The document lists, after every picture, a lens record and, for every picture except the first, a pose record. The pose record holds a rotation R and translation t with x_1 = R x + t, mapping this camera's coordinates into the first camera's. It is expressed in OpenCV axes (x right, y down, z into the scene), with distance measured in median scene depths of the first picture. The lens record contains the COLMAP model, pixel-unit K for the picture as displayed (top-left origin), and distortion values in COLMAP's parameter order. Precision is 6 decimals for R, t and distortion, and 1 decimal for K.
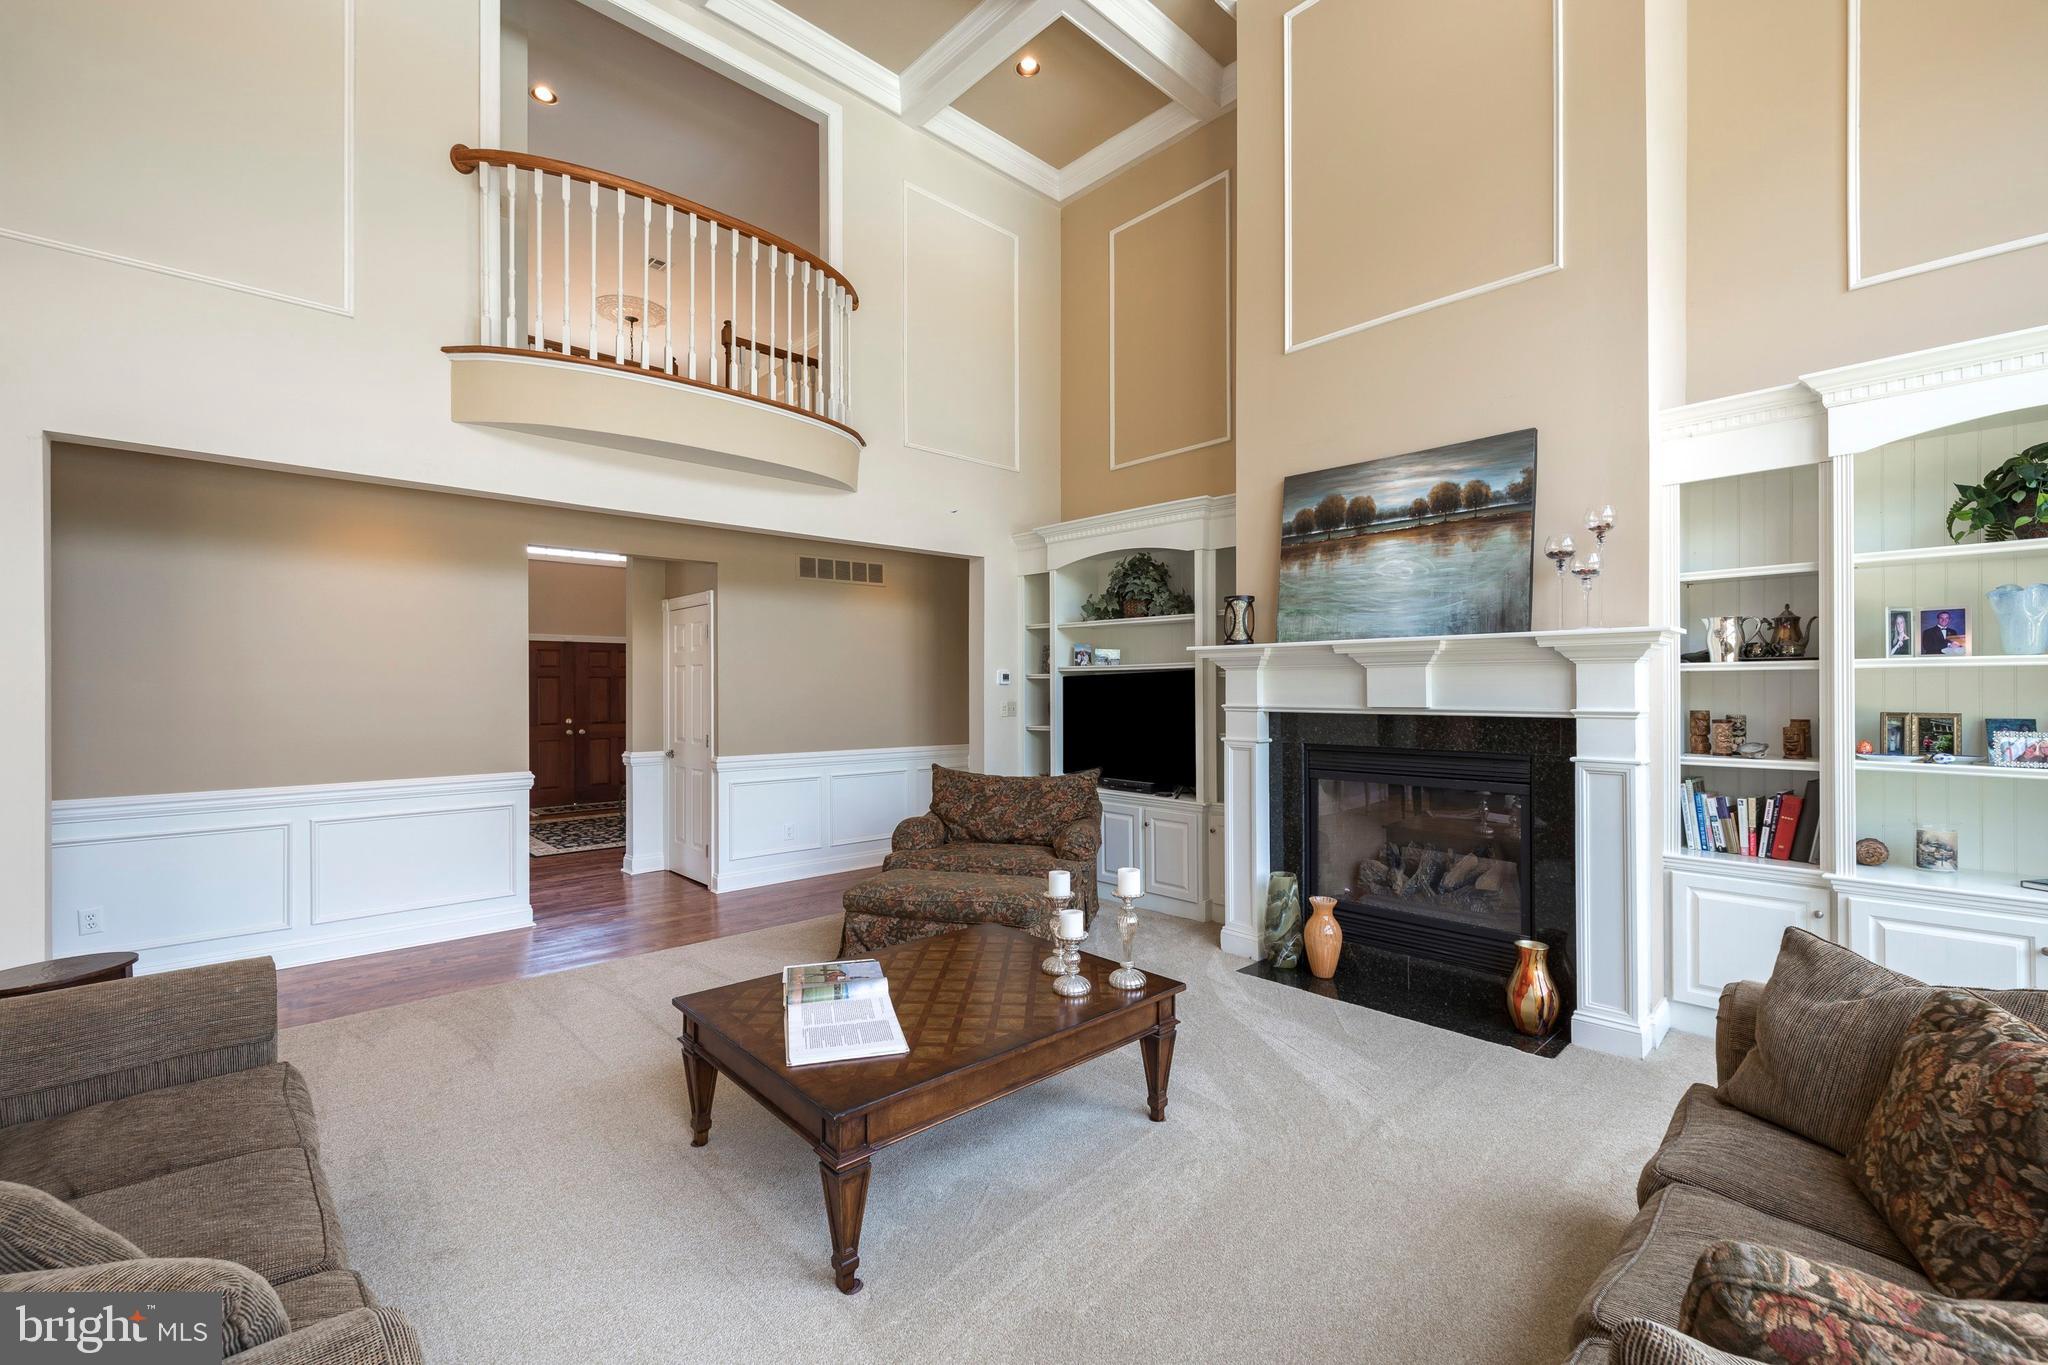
lens RADIAL K [[854.8, 0, 1034.1], [0, 854.8, 687.5], [0, 0, 1]] dist [-0.000706, -0.000055]
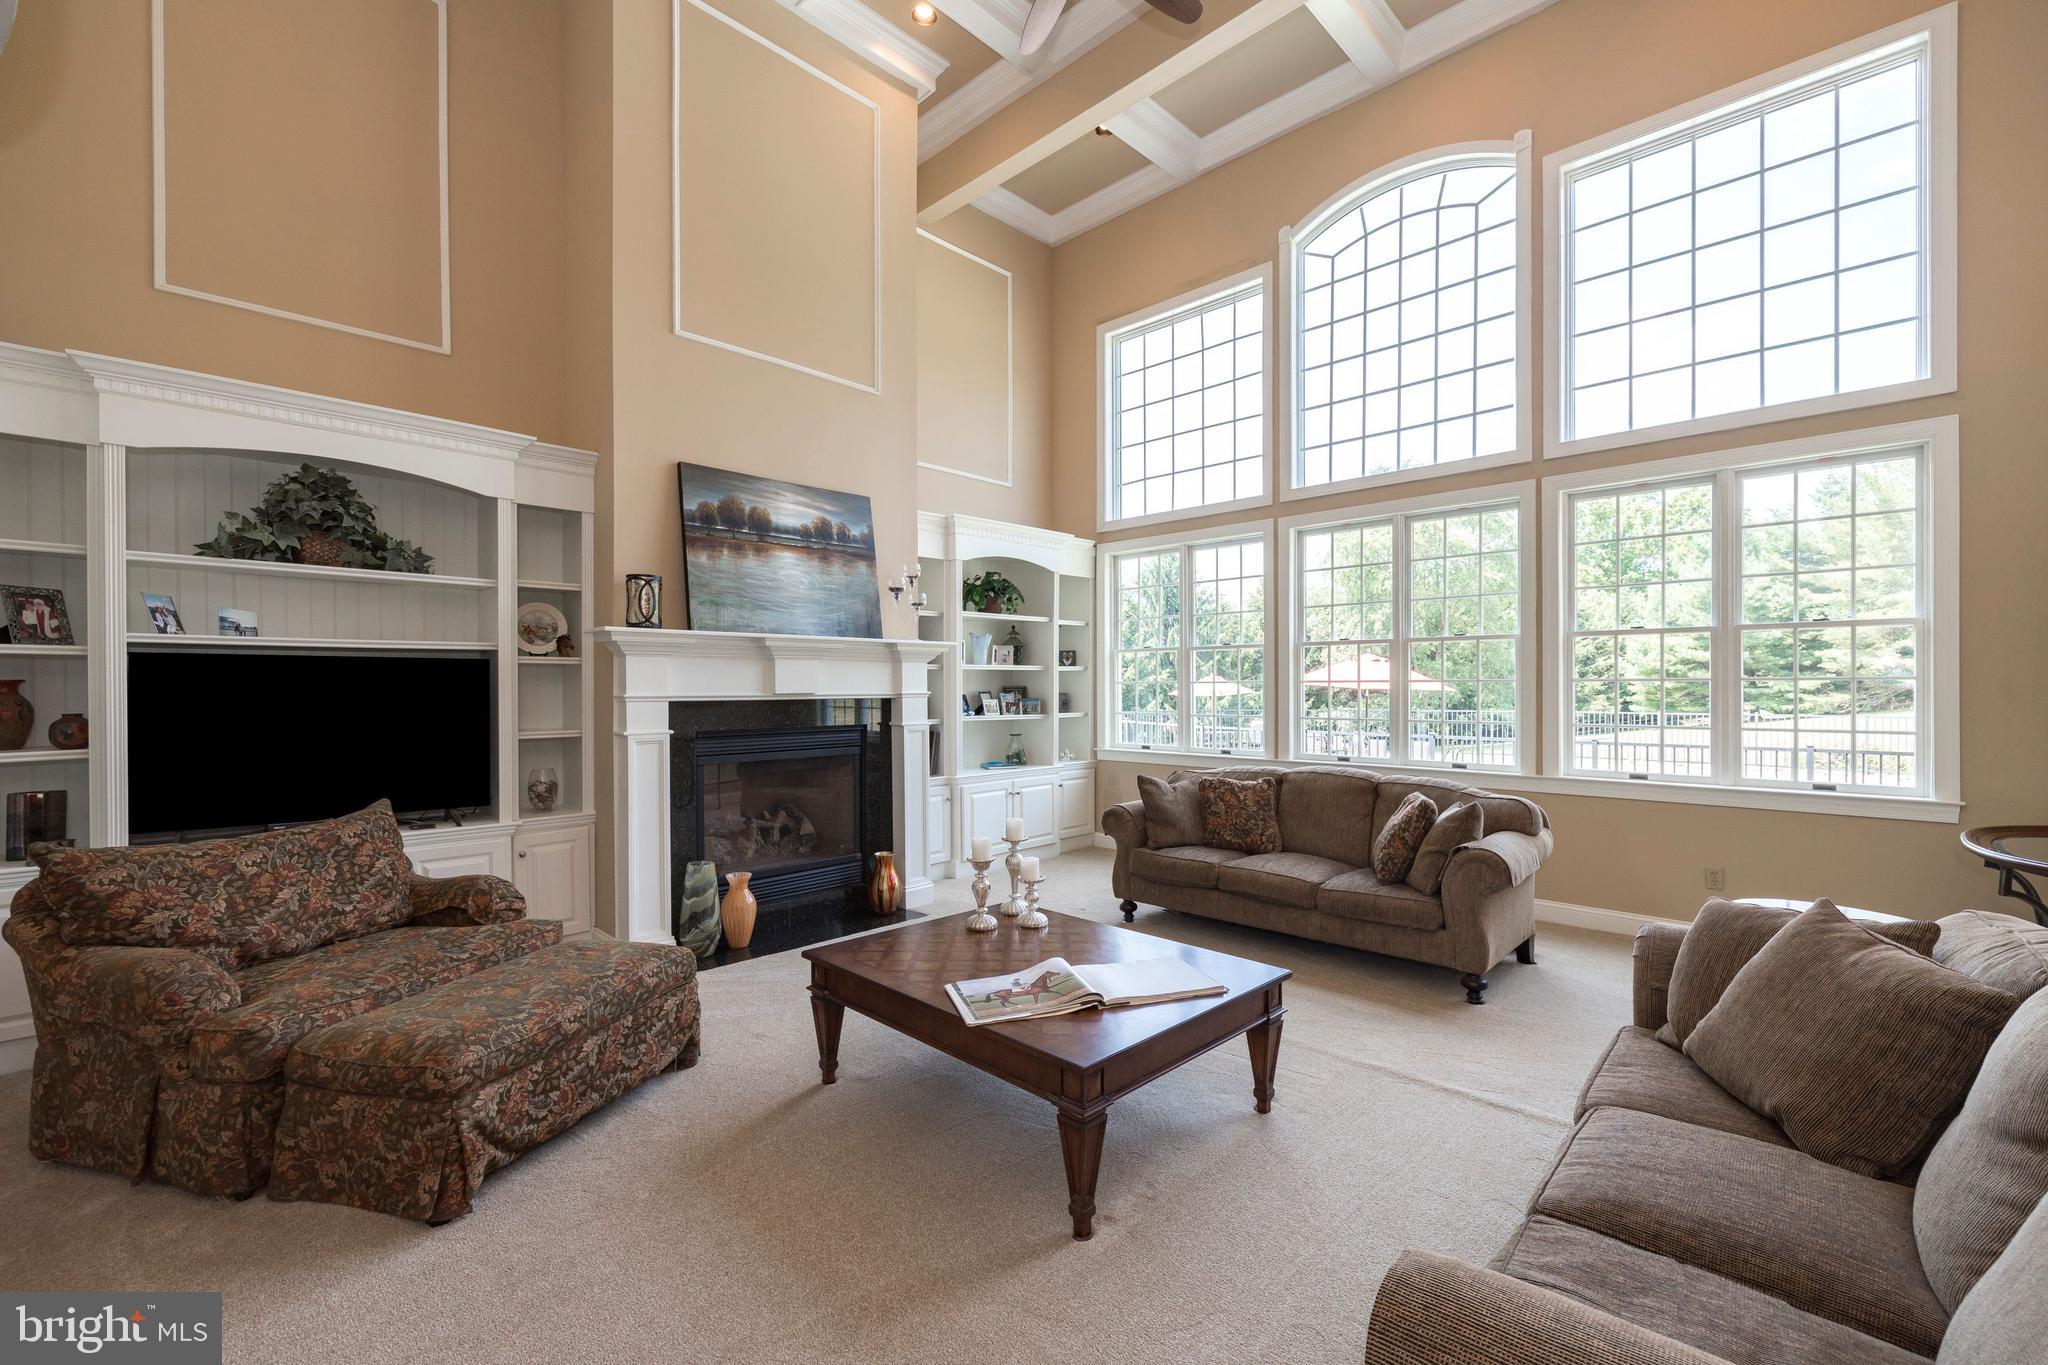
lens RADIAL K [[854.8, 0, 1034.1], [0, 854.8, 687.5], [0, 0, 1]] dist [-0.000706, -0.000055]
pose [[-0.040981, -0.002110, 0.999158, -0.760587], [0.000182, 0.999998, 0.002120, 0.012151], [-0.999160, 0.000268, -0.040981, 0.685579]]
